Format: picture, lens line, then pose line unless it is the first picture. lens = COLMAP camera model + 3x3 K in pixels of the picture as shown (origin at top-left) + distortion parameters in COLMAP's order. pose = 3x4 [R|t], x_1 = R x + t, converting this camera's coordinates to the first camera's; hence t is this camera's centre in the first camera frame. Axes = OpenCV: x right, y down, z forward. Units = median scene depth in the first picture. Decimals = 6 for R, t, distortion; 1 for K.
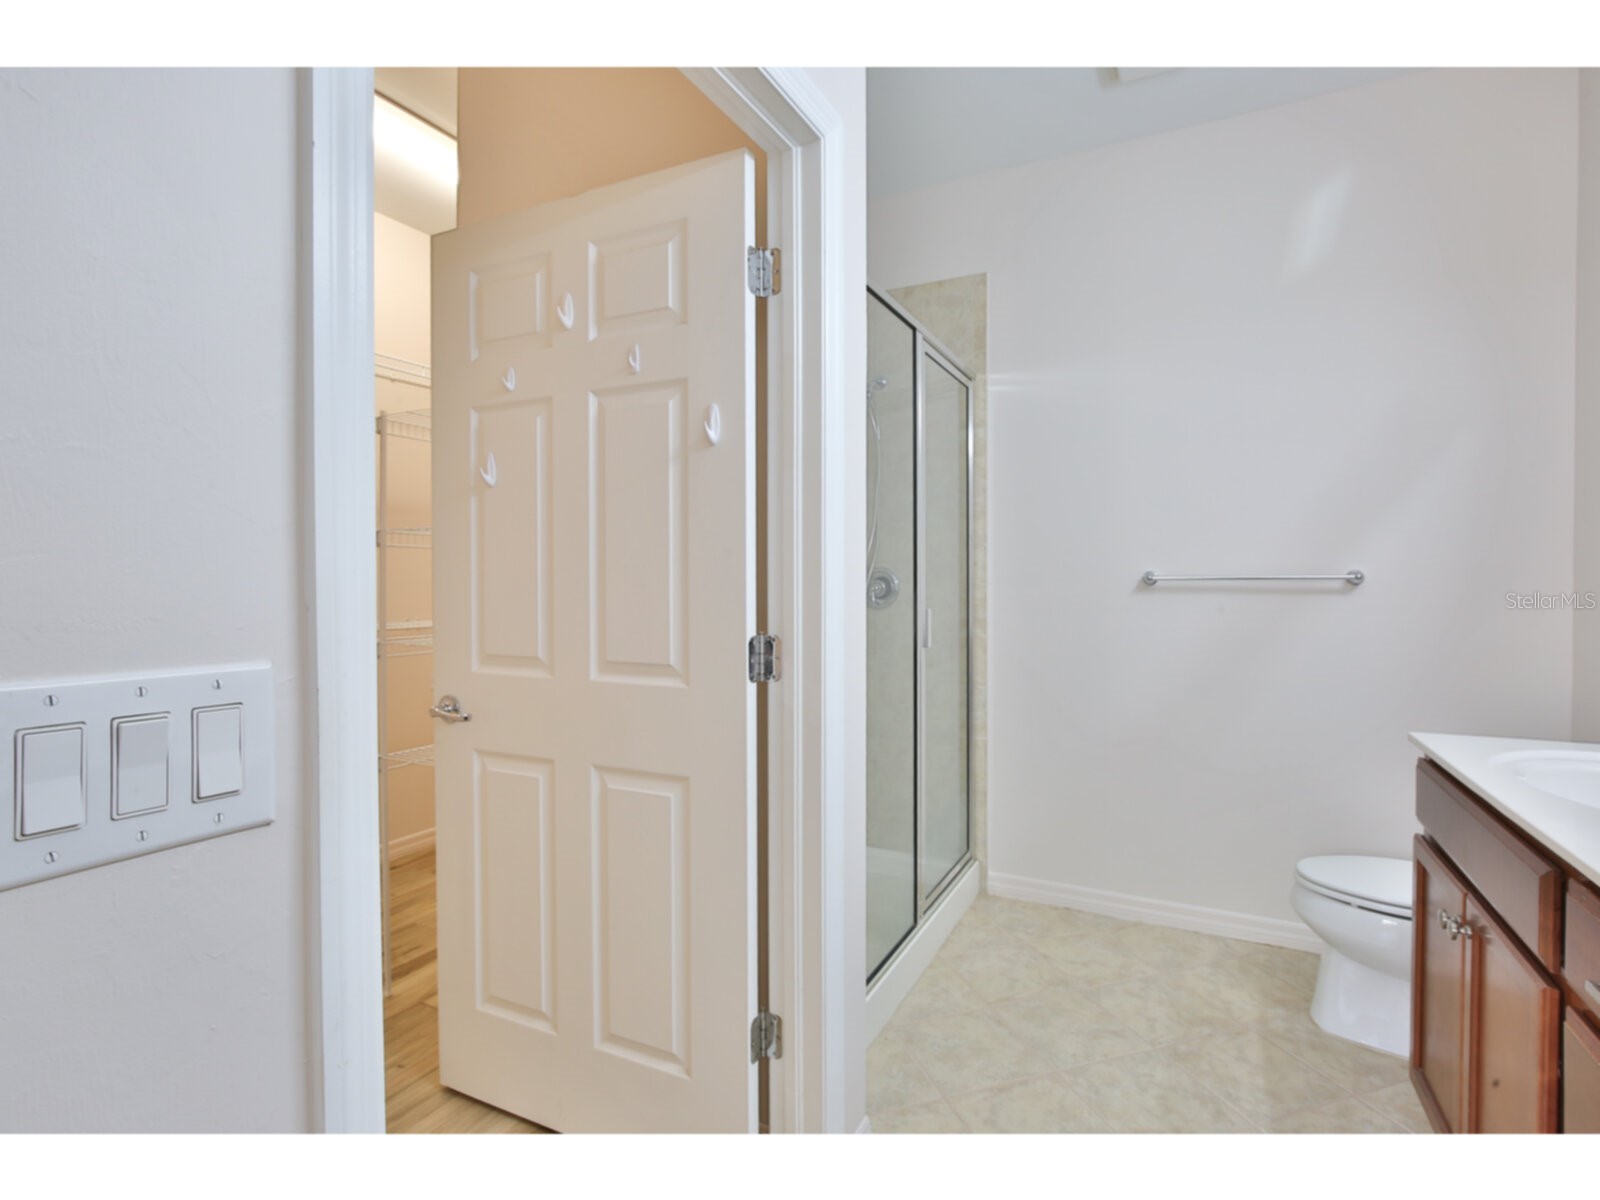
lens RADIAL K [[772.3, 0, 809.1], [0, 772.3, 590.6], [0, 0, 1]] dist [-0.012874, 0.000370]
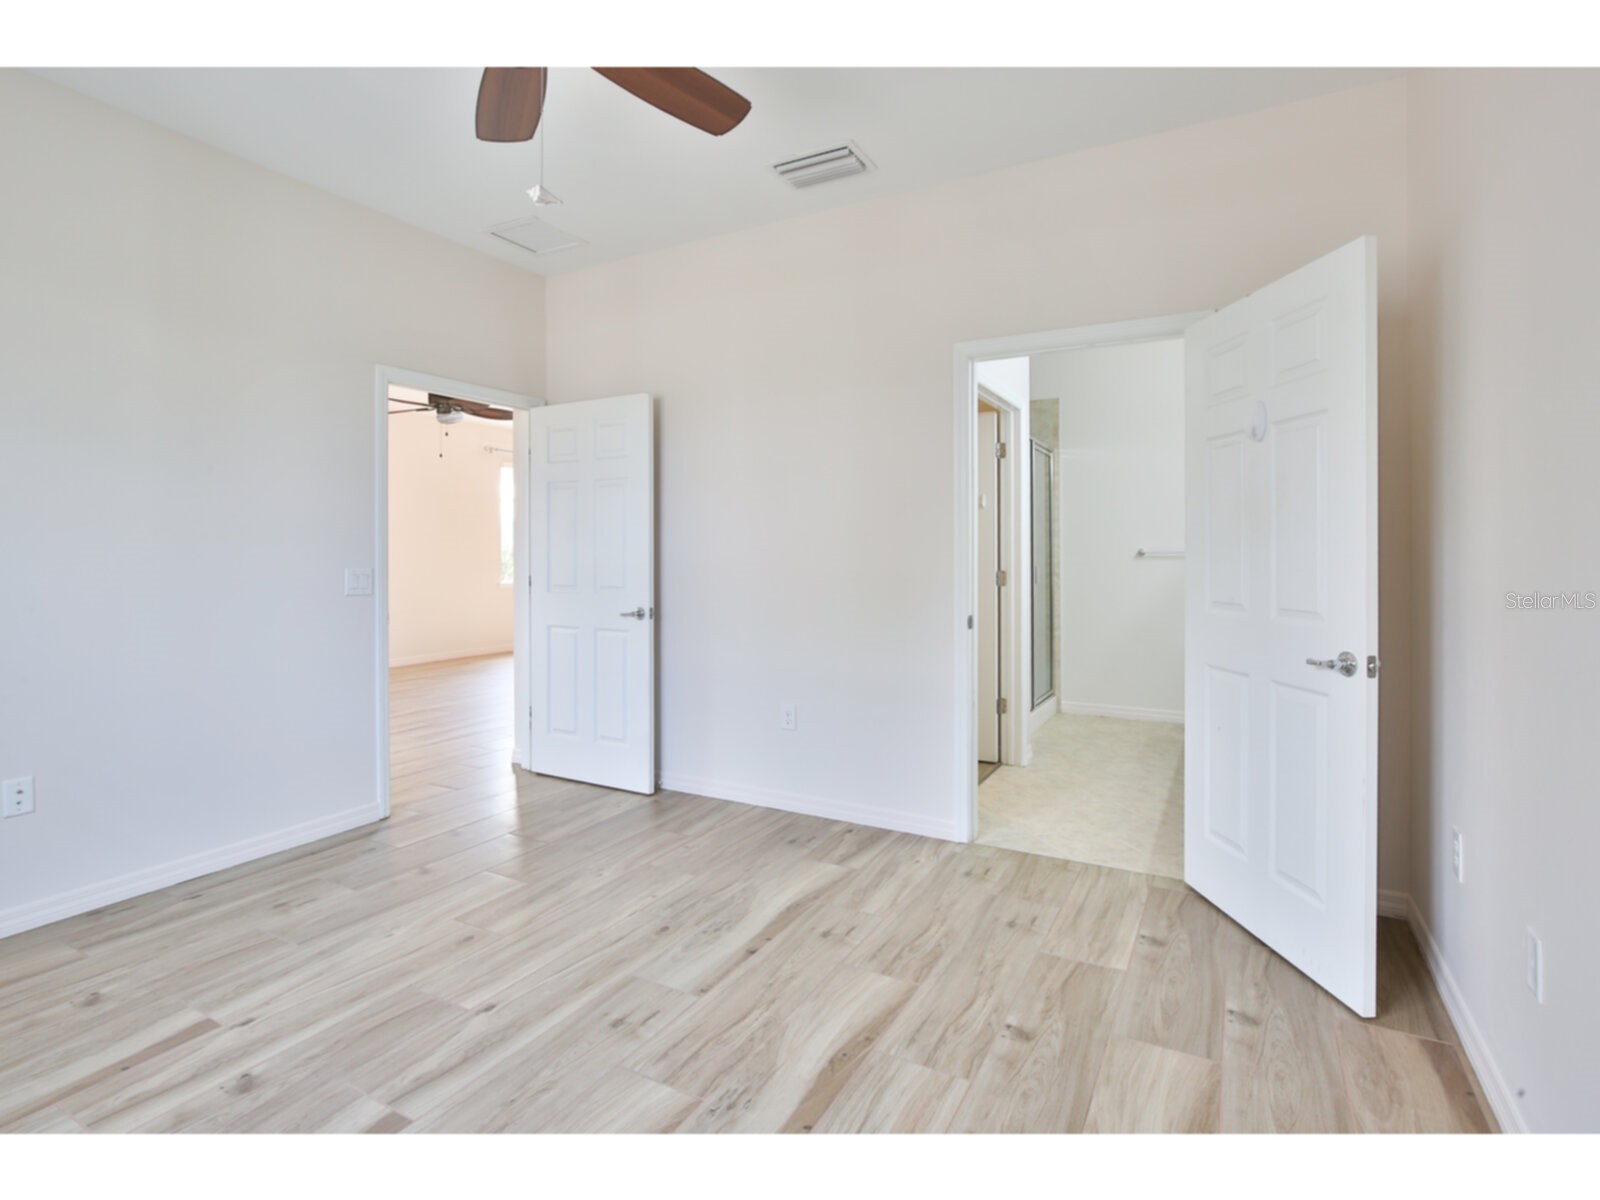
lens RADIAL K [[782.8, 0, 808.0], [0, 782.8, 568.7], [0, 0, 1]] dist [-0.020509, 0.008010]
pose [[0.999358, -0.004947, -0.035488, -0.362647], [0.004956, 0.999988, 0.000163, 0.023680], [0.035487, -0.000339, 0.999370, -1.077678]]
